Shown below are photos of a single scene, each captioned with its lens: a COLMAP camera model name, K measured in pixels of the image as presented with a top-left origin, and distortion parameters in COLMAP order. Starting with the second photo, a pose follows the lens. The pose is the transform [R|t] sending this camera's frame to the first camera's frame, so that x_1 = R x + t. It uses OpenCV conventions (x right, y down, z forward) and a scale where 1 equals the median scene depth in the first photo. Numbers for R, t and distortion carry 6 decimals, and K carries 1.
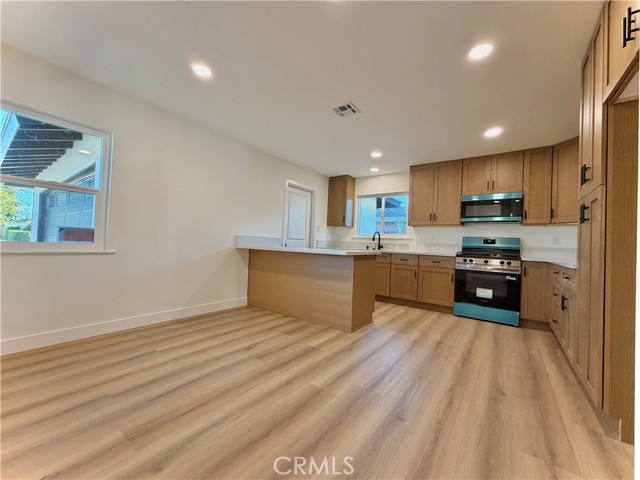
lens RADIAL K [[255.4, 0, 318.7], [0, 255.4, 238.7], [0, 0, 1]] dist [-0.002074, 0.000741]
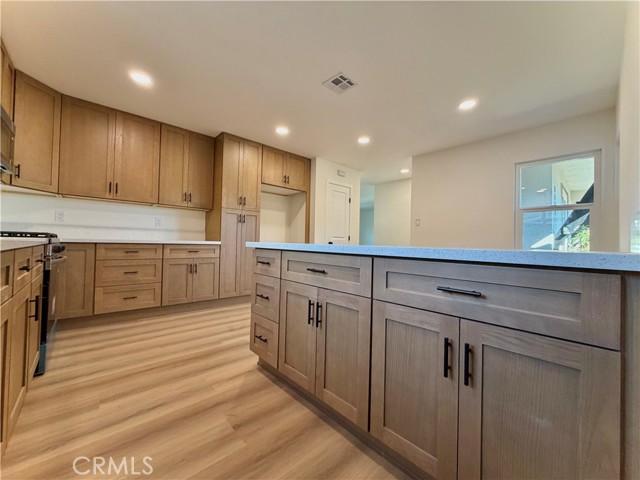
lens RADIAL K [[255.4, 0, 318.8], [0, 255.4, 239.4], [0, 0, 1]] dist [-0.002074, 0.000741]
pose [[-0.979738, -0.059119, 0.191361, -0.018976], [-0.065703, 0.997439, -0.028243, 0.049599], [-0.189201, -0.040244, -0.981113, 1.507581]]
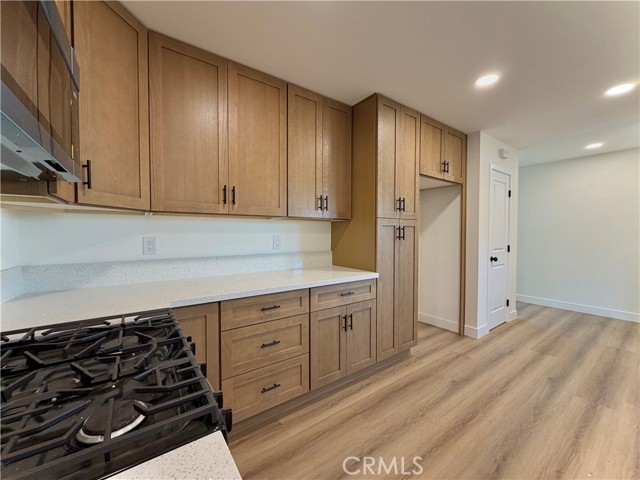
lens RADIAL K [[255.4, 0, 319.8], [0, 255.4, 238.5], [0, 0, 1]] dist [-0.002074, 0.000741]
pose [[-0.950845, -0.047581, 0.305989, 0.514867], [-0.045219, 0.998867, 0.014806, -0.033864], [-0.306347, 0.000242, -0.951920, 1.223132]]
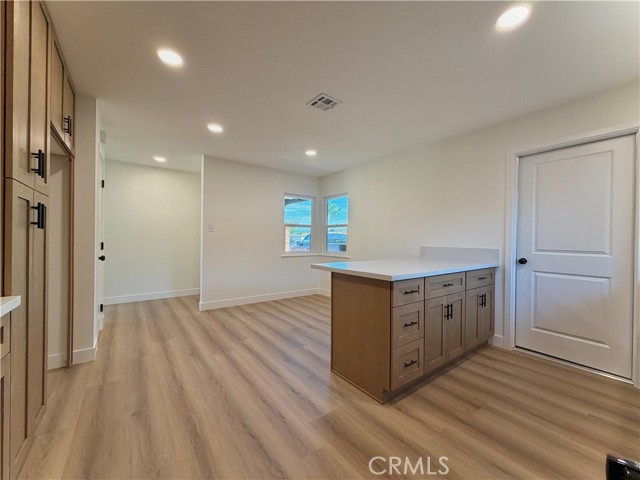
lens RADIAL K [[255.4, 0, 316.4], [0, 255.4, 238.9], [0, 0, 1]] dist [-0.002074, 0.000741]
pose [[-0.289257, -0.040675, -0.956387, 0.756200], [-0.001665, 0.999117, -0.041988, -0.000619], [0.957250, -0.010553, -0.289069, 0.996080]]
